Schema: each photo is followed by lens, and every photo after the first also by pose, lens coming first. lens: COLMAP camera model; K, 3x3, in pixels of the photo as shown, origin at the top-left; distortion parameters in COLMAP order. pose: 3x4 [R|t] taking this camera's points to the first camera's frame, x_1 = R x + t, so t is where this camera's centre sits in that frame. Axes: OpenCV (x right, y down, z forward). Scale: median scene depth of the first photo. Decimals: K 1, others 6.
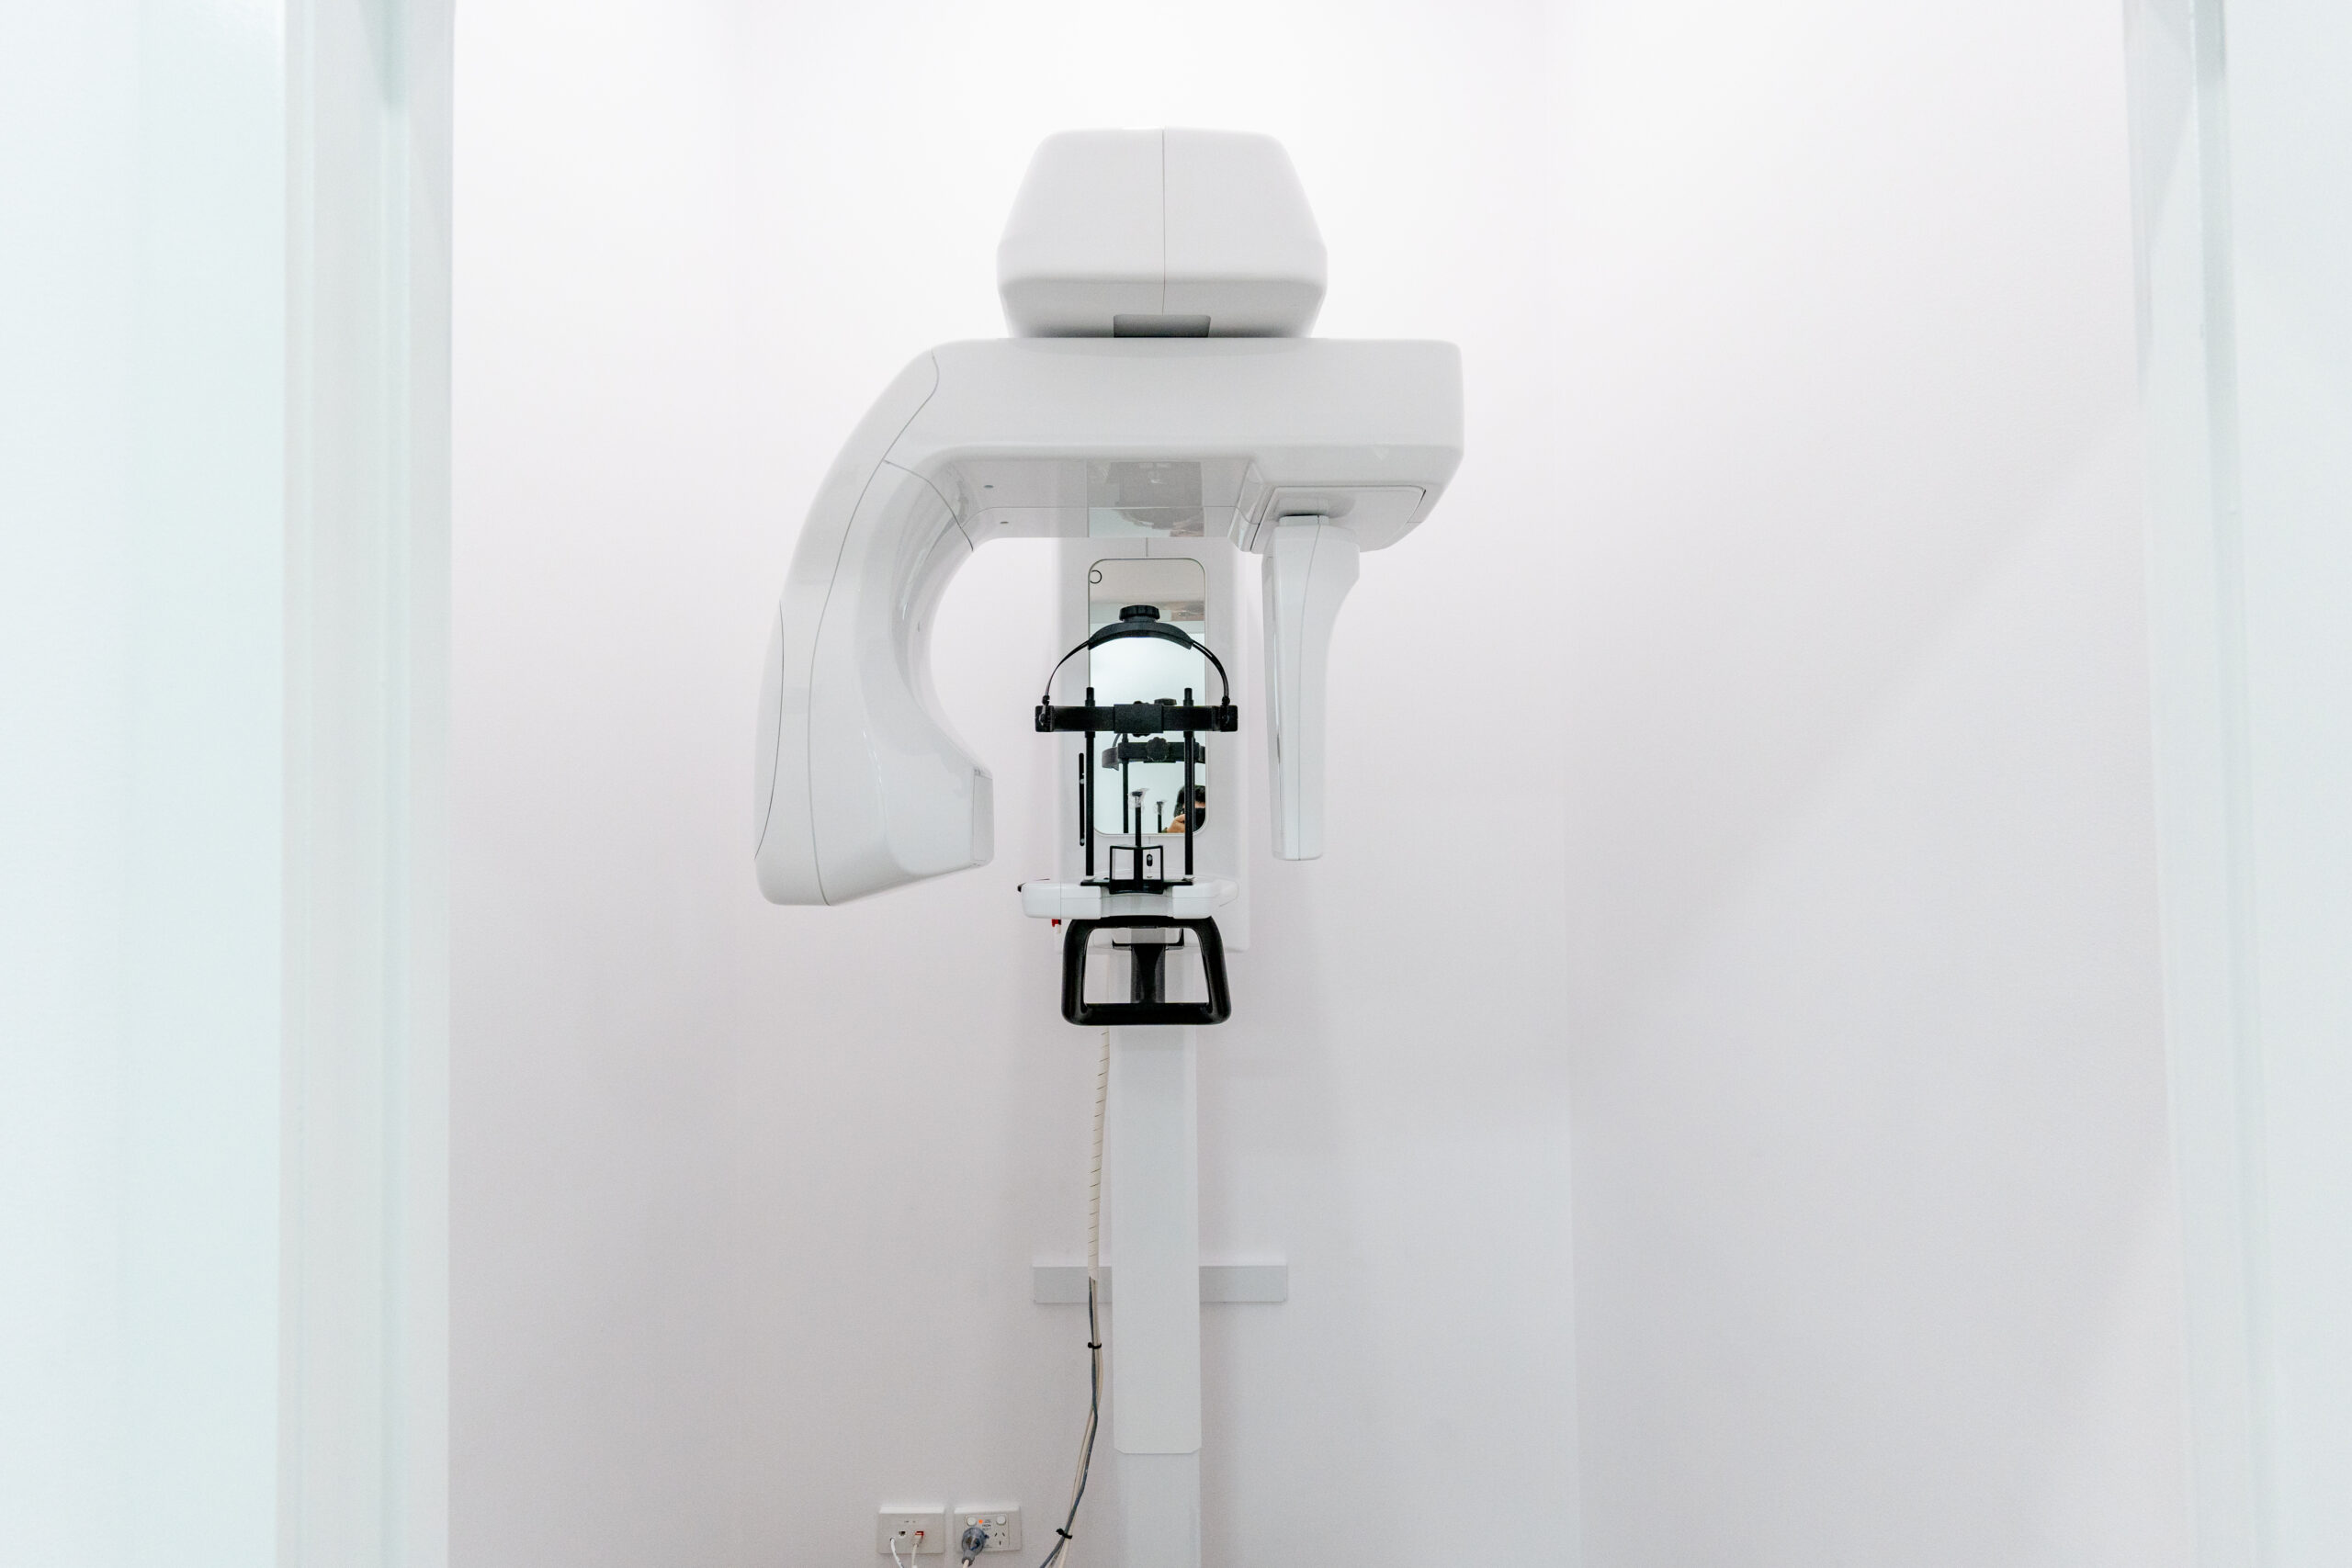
lens RADIAL K [[1110.5, 0, 1167.5], [0, 1110.5, 781.8], [0, 0, 1]] dist [0.004010, 0.000279]
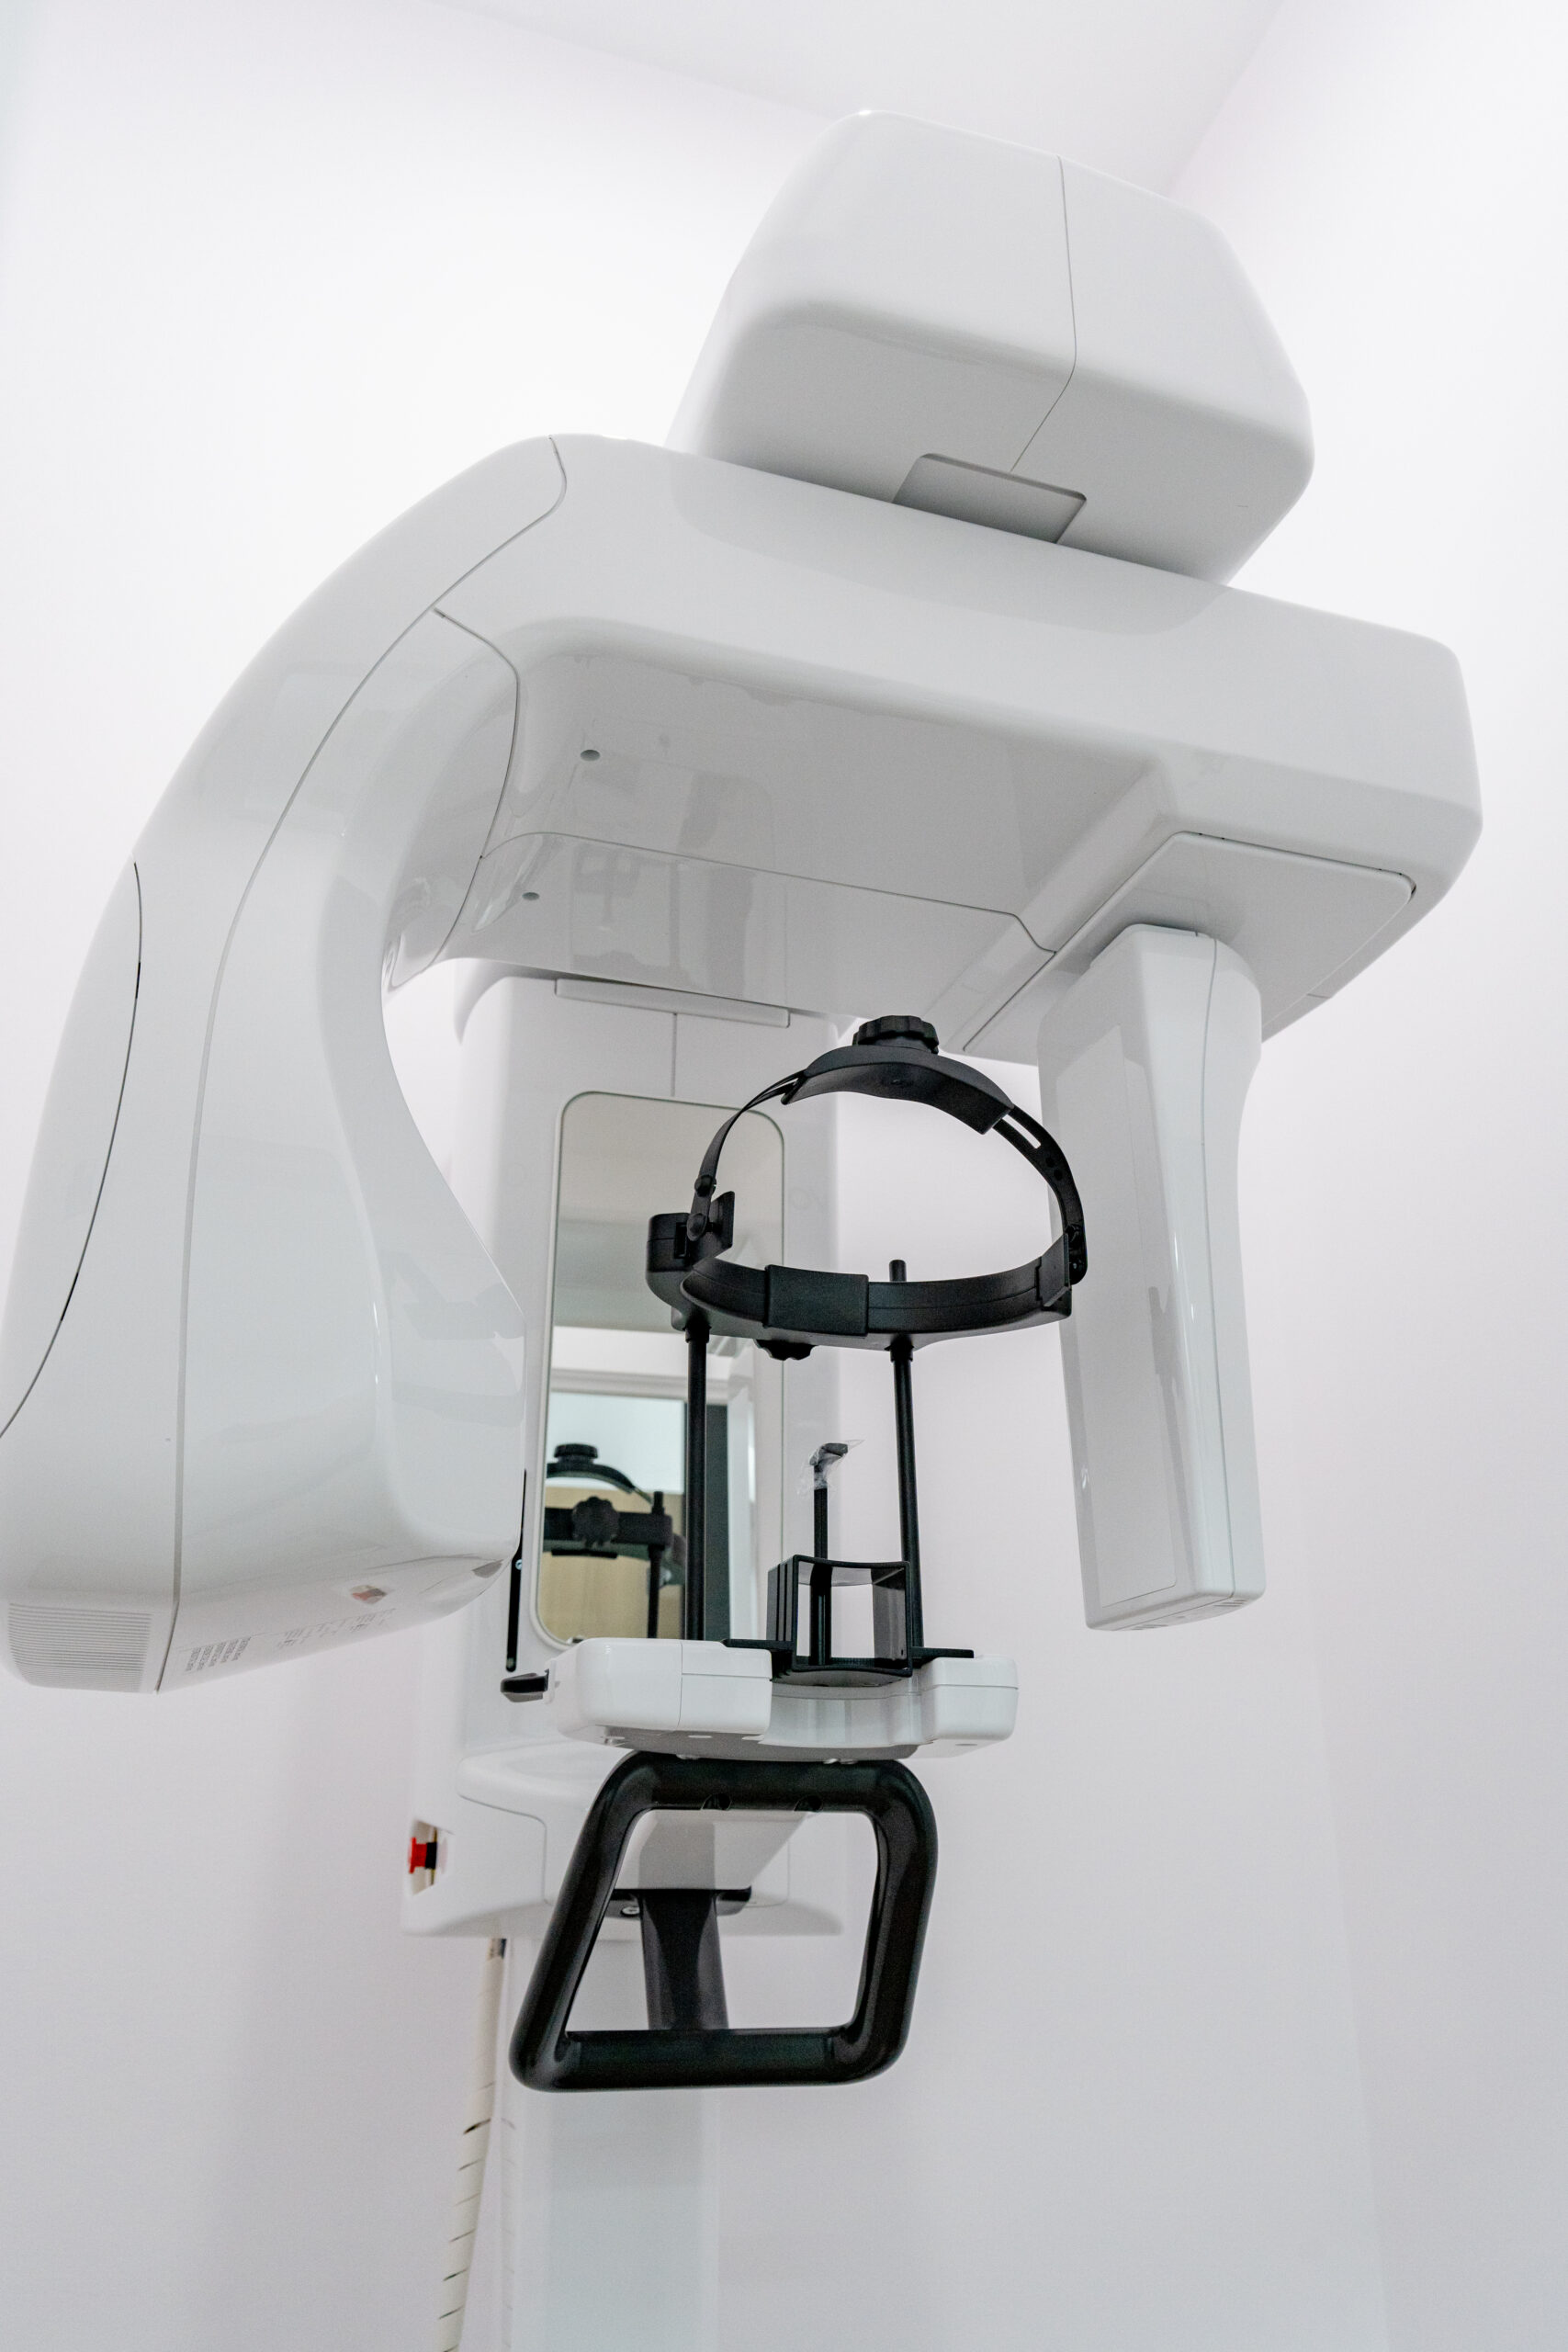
lens RADIAL K [[1763.0, 0, 789.6], [0, 1763.0, 1185.8], [0, 0, 1]] dist [0.067843, 0.000588]
pose [[0.950546, 0.114656, 0.288647, -0.277427], [-0.008214, 0.938320, -0.345670, 0.168559], [-0.310476, 0.326204, 0.892858, 0.353505]]
